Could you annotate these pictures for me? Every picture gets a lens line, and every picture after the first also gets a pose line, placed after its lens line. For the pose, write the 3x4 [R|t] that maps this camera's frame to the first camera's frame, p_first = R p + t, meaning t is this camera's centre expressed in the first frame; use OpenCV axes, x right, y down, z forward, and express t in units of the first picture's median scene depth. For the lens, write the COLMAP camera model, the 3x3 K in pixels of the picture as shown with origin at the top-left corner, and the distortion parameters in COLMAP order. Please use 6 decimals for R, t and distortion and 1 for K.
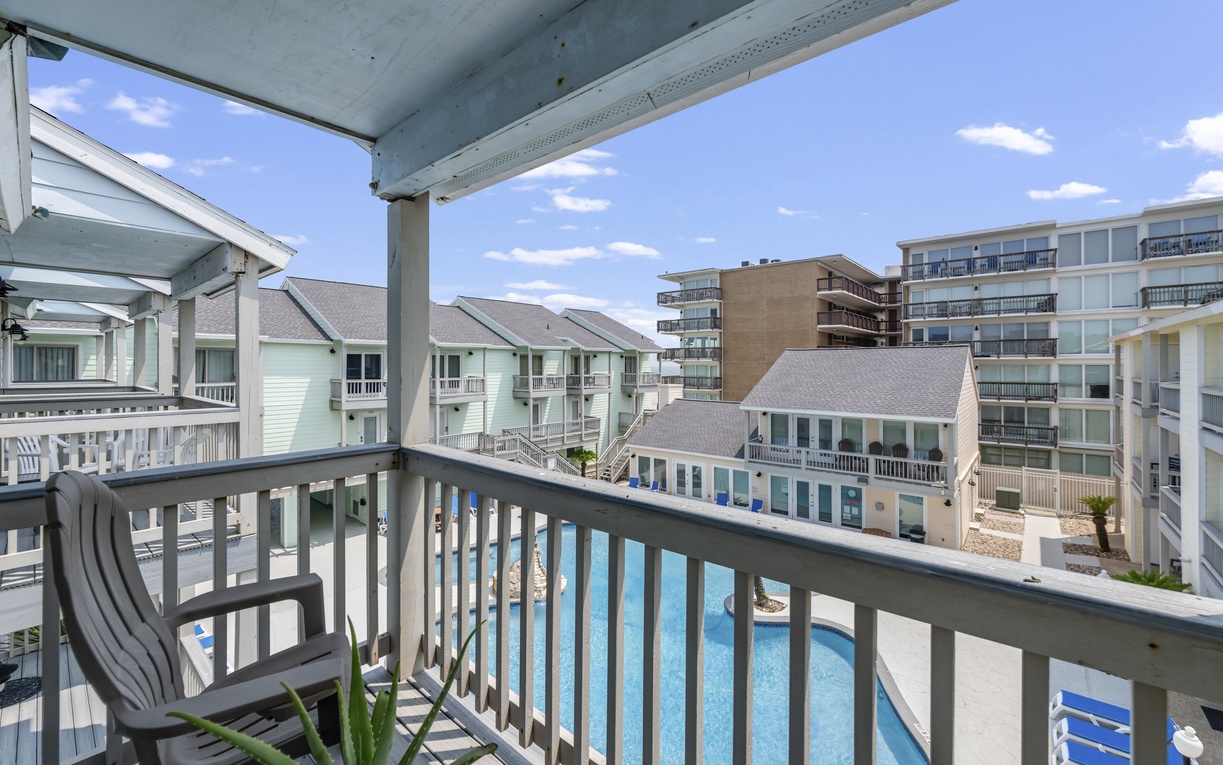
lens RADIAL K [[480.5, 0, 614.1], [0, 480.5, 367.9], [0, 0, 1]] dist [0.002681, -0.000947]
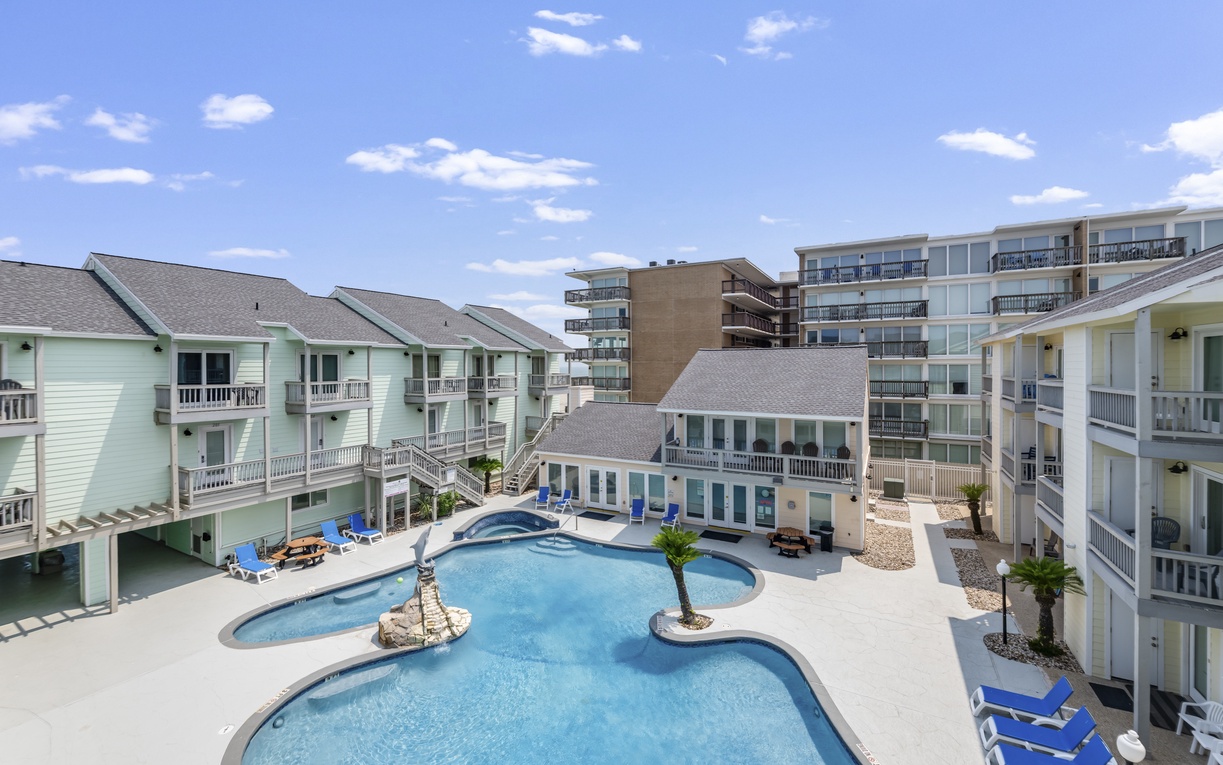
lens RADIAL K [[480.5, 0, 614.6], [0, 480.5, 373.1], [0, 0, 1]] dist [0.002681, -0.000947]
pose [[0.979824, -0.005592, 0.199782, -0.009810], [0.003723, 0.999946, 0.009734, -0.000430], [-0.199826, -0.008793, 0.979792, 0.063607]]
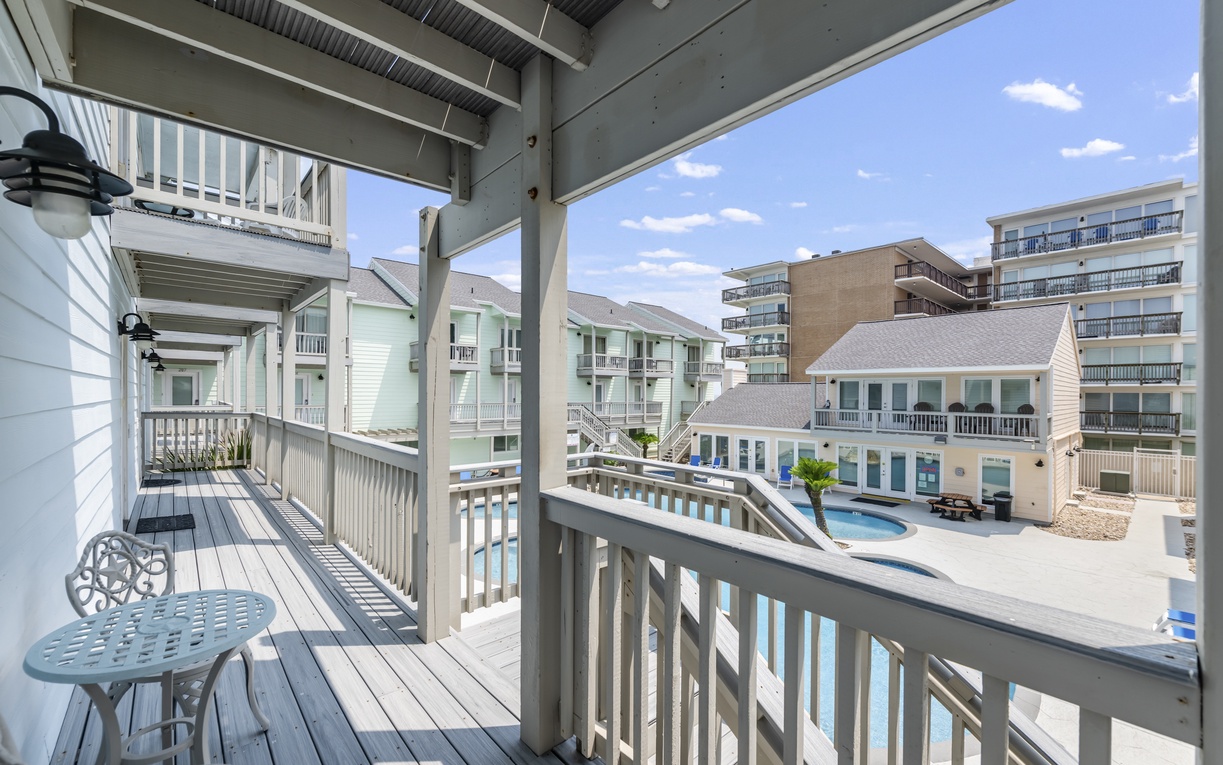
lens RADIAL K [[480.5, 0, 618.4], [0, 480.5, 399.2], [0, 0, 1]] dist [0.002681, -0.000947]
pose [[0.992216, 0.008432, -0.124241, 0.005712], [-0.007232, 0.999923, 0.010101, 0.105713], [0.124317, -0.009124, 0.992201, -0.008057]]
